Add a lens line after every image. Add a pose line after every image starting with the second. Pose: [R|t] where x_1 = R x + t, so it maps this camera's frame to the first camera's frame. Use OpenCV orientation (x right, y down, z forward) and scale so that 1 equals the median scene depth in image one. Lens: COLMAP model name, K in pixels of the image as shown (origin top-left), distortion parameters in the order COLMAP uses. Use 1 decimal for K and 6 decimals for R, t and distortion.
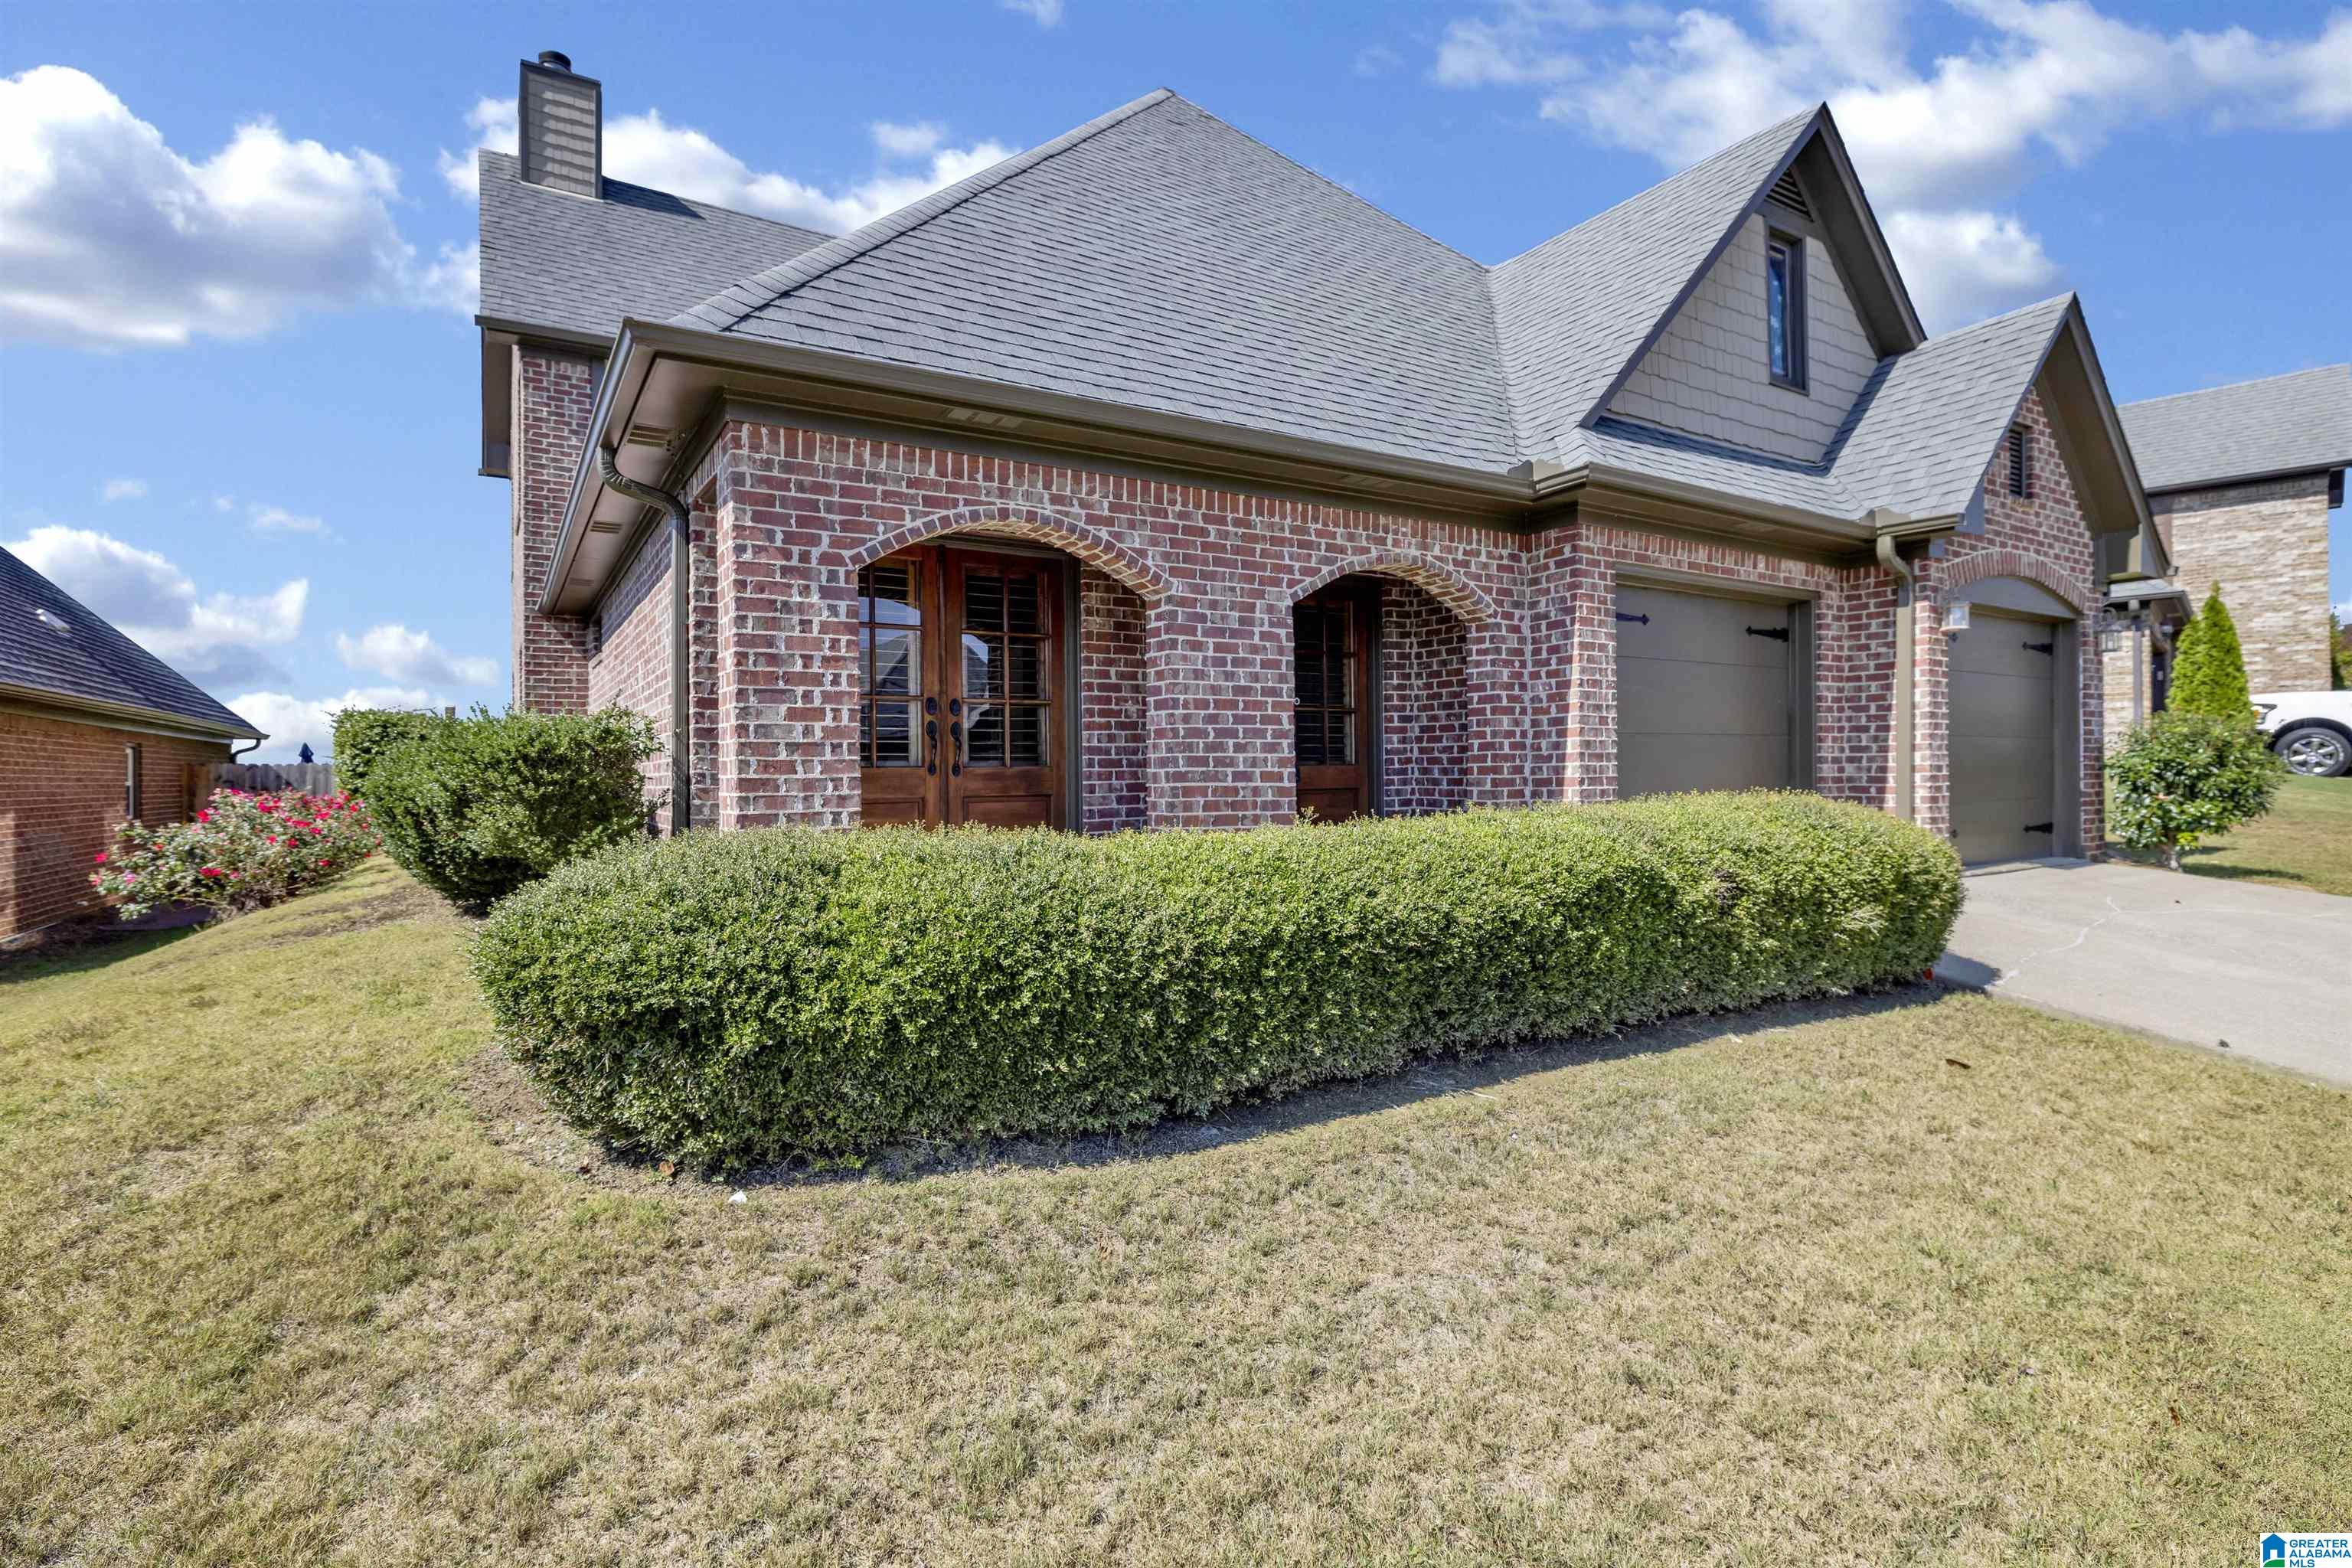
lens RADIAL K [[1125.1, 0, 1181.3], [0, 1125.1, 780.6], [0, 0, 1]] dist [-0.010010, 0.001518]
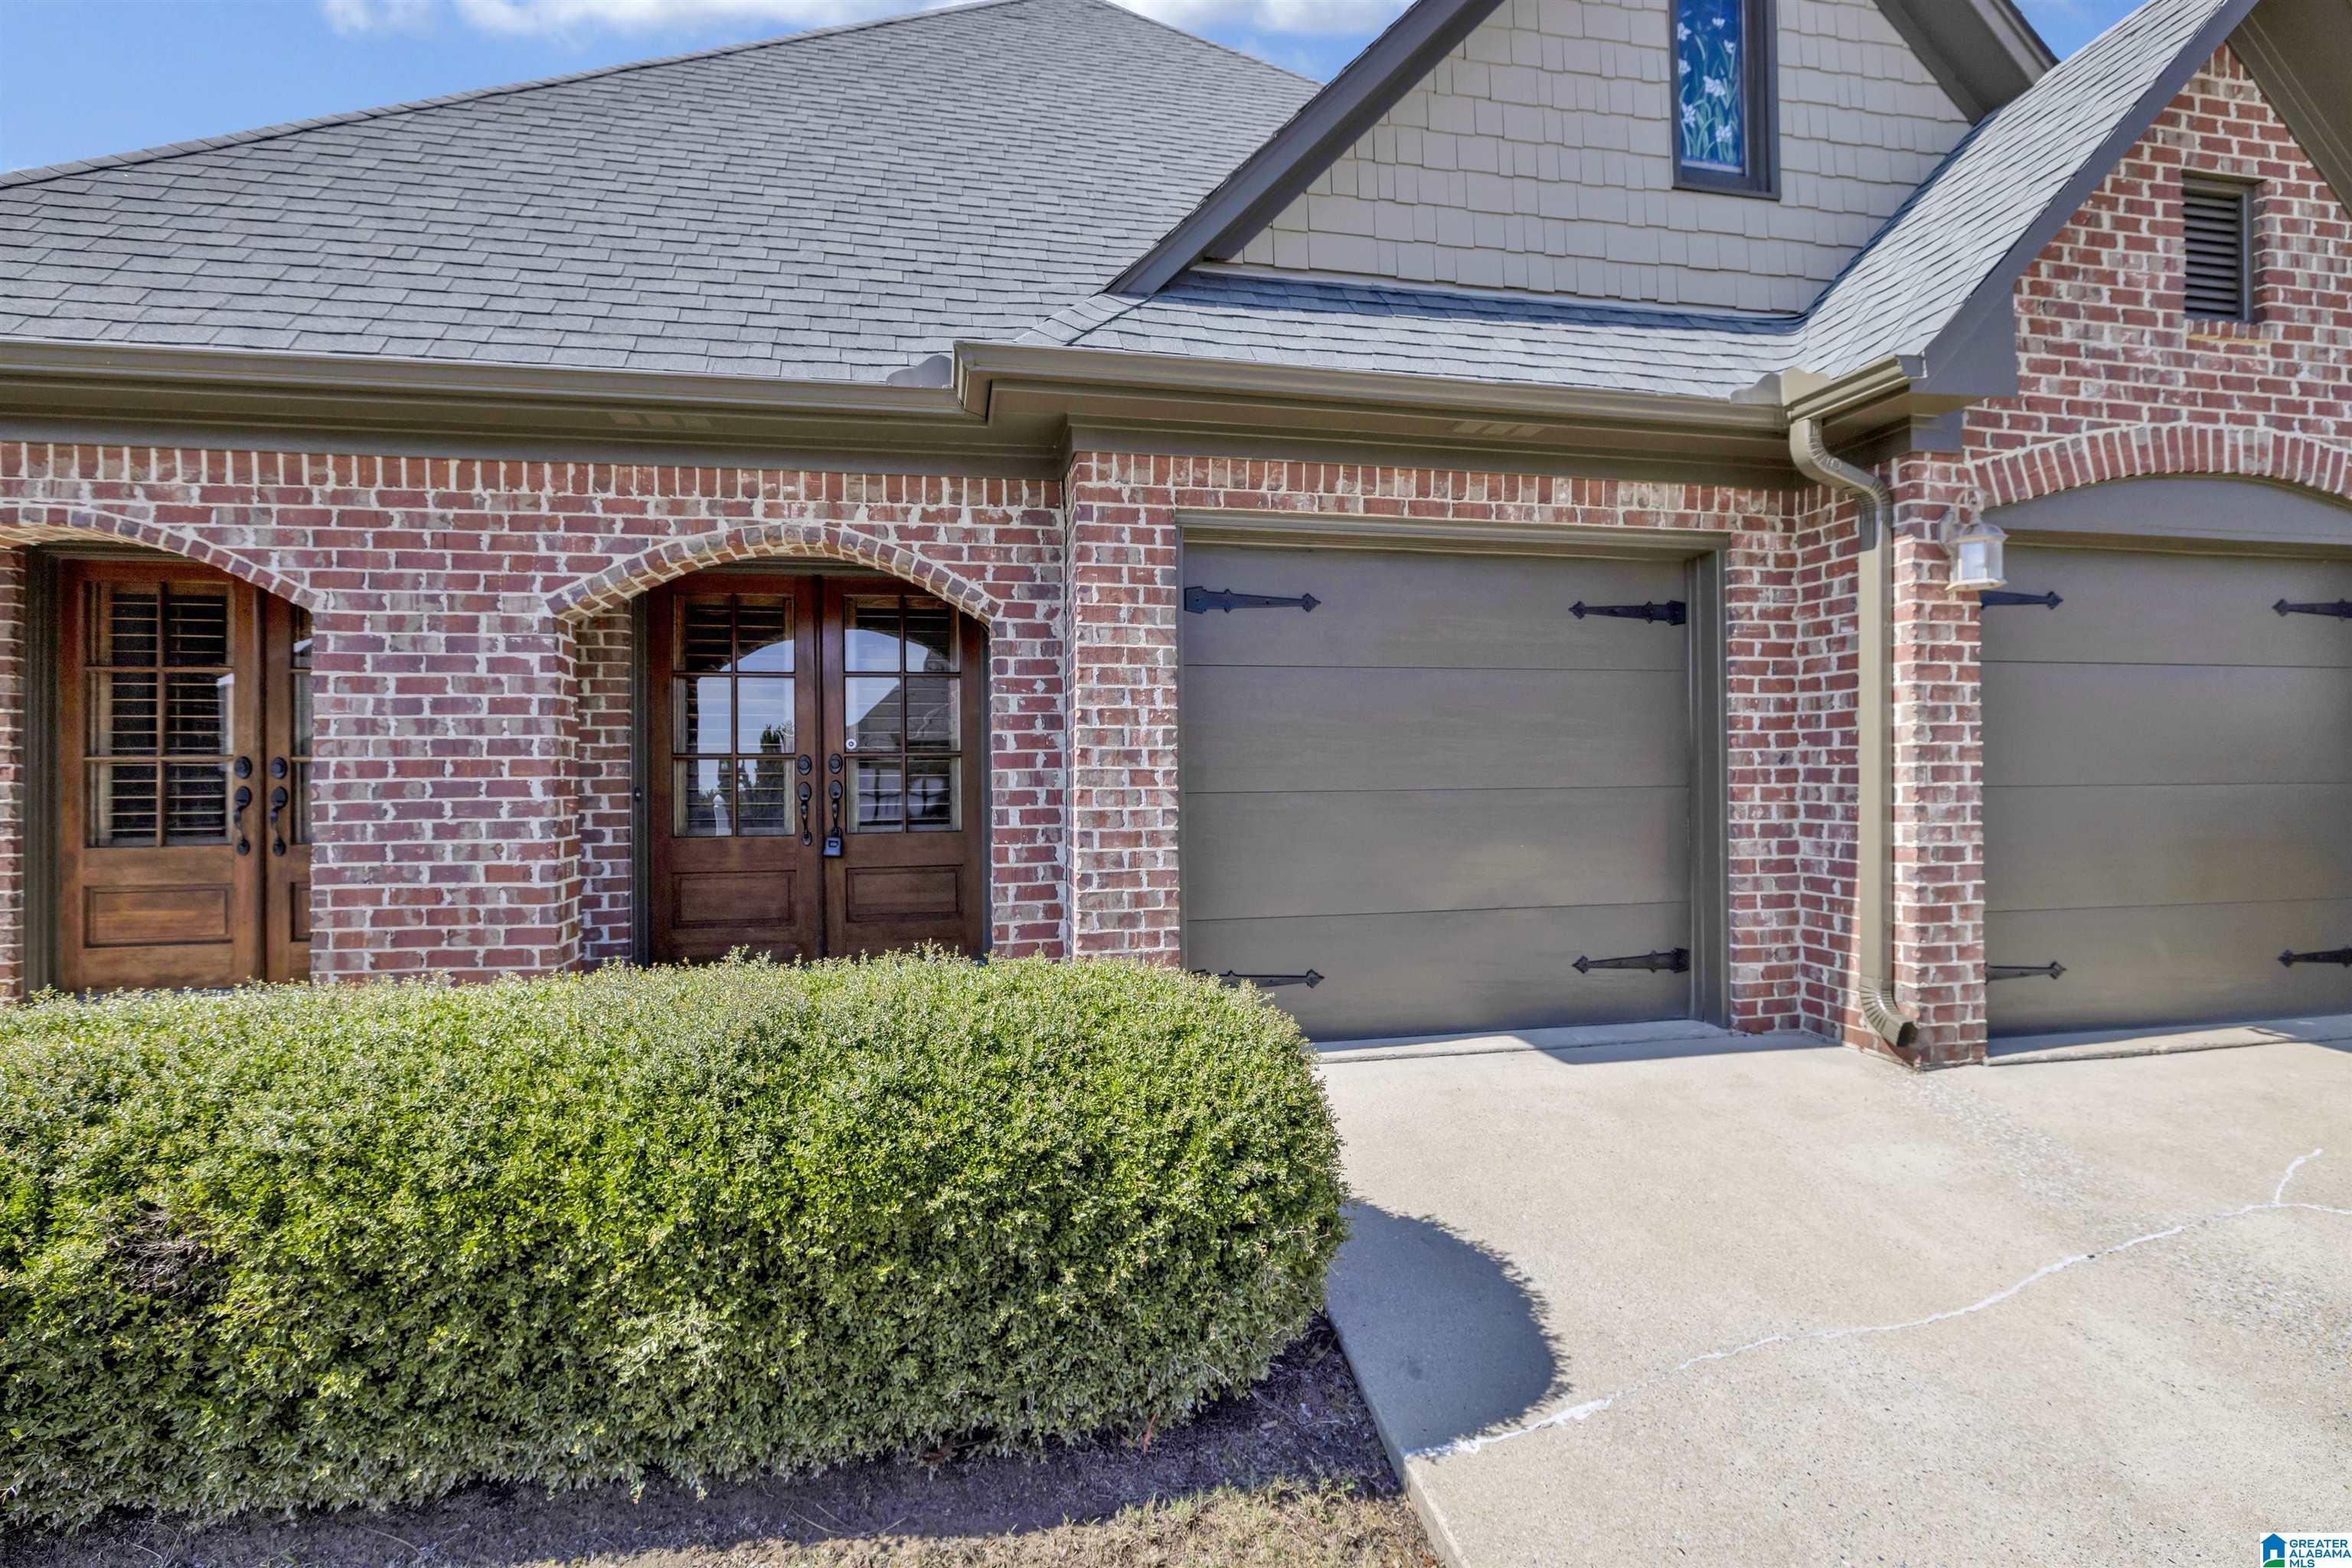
lens RADIAL K [[1125.1, 0, 1177.0], [0, 1125.1, 781.9], [0, 0, 1]] dist [-0.010010, 0.001518]
pose [[0.937909, -0.001176, -0.346879, 0.608388], [-0.000507, 0.999989, -0.004761, -0.048677], [0.346881, 0.004642, 0.937898, 0.450592]]
